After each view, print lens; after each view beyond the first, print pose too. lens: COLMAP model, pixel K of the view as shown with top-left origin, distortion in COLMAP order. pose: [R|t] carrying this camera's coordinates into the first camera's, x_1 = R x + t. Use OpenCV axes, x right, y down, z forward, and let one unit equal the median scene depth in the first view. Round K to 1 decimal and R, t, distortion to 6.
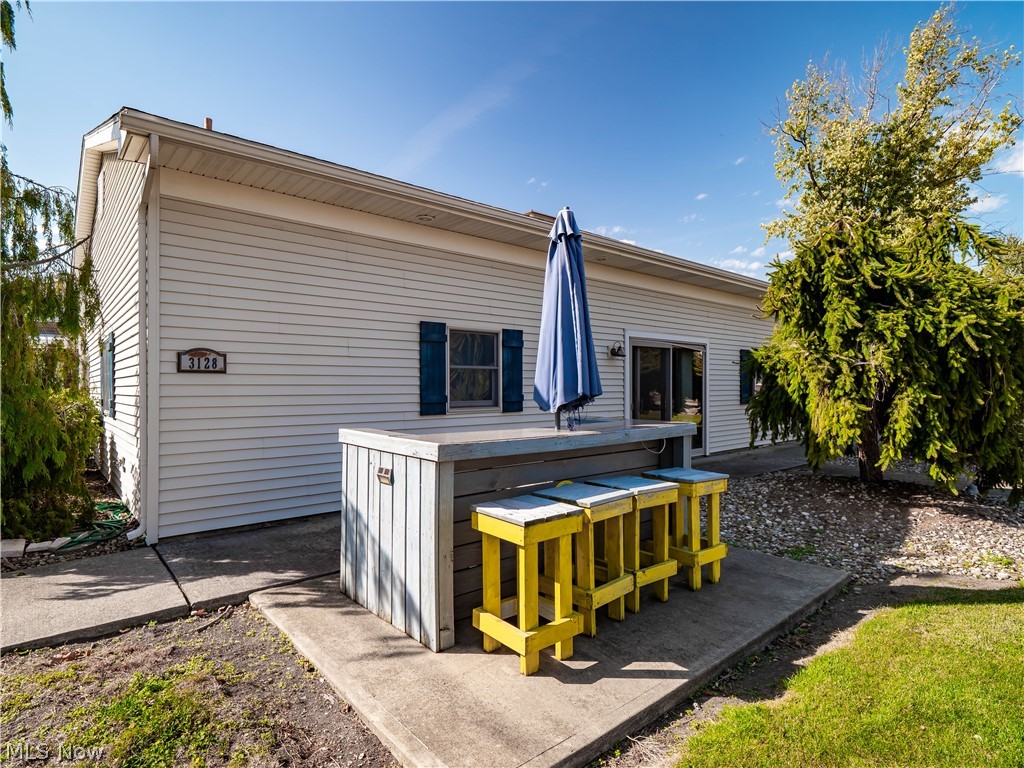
lens RADIAL K [[537.0, 0, 512.0], [0, 537.0, 384.0], [0, 0, 1]] dist [-0.002032, -0.000232]
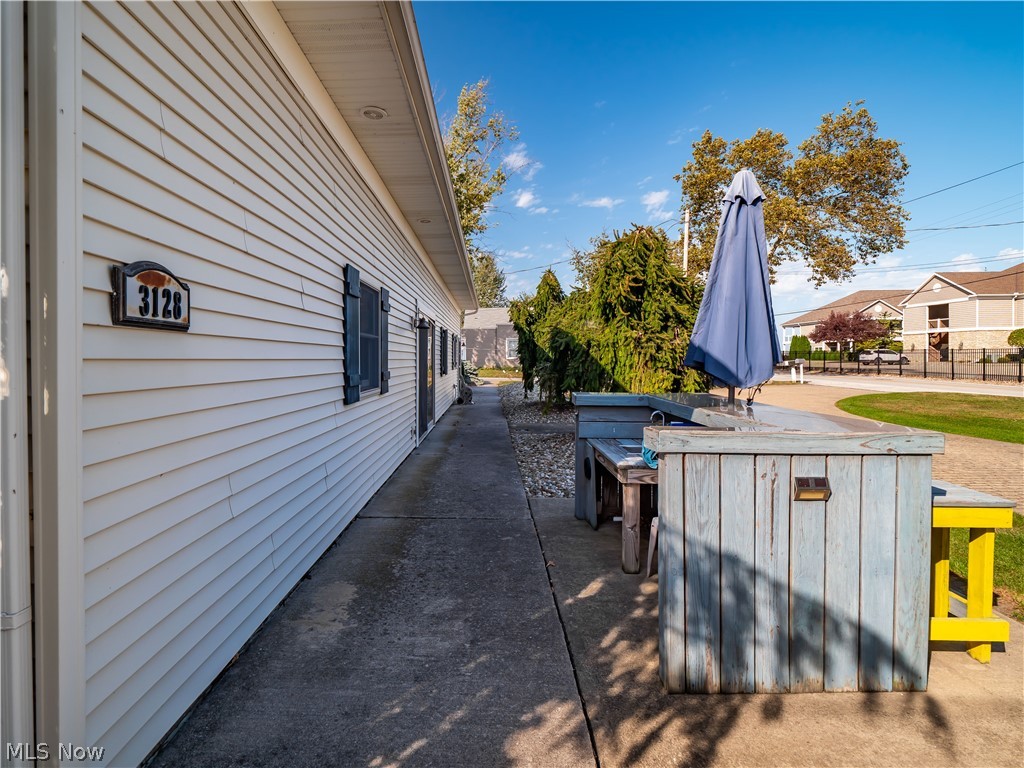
lens RADIAL K [[504.4, 0, 512.4], [0, 504.4, 357.8], [0, 0, 1]] dist [0.001699, 0.000107]
pose [[0.654482, 0.000833, 0.756077, -0.859152], [-0.002768, 0.999995, 0.001294, -0.002606], [-0.756073, -0.002939, 0.654481, 0.737932]]
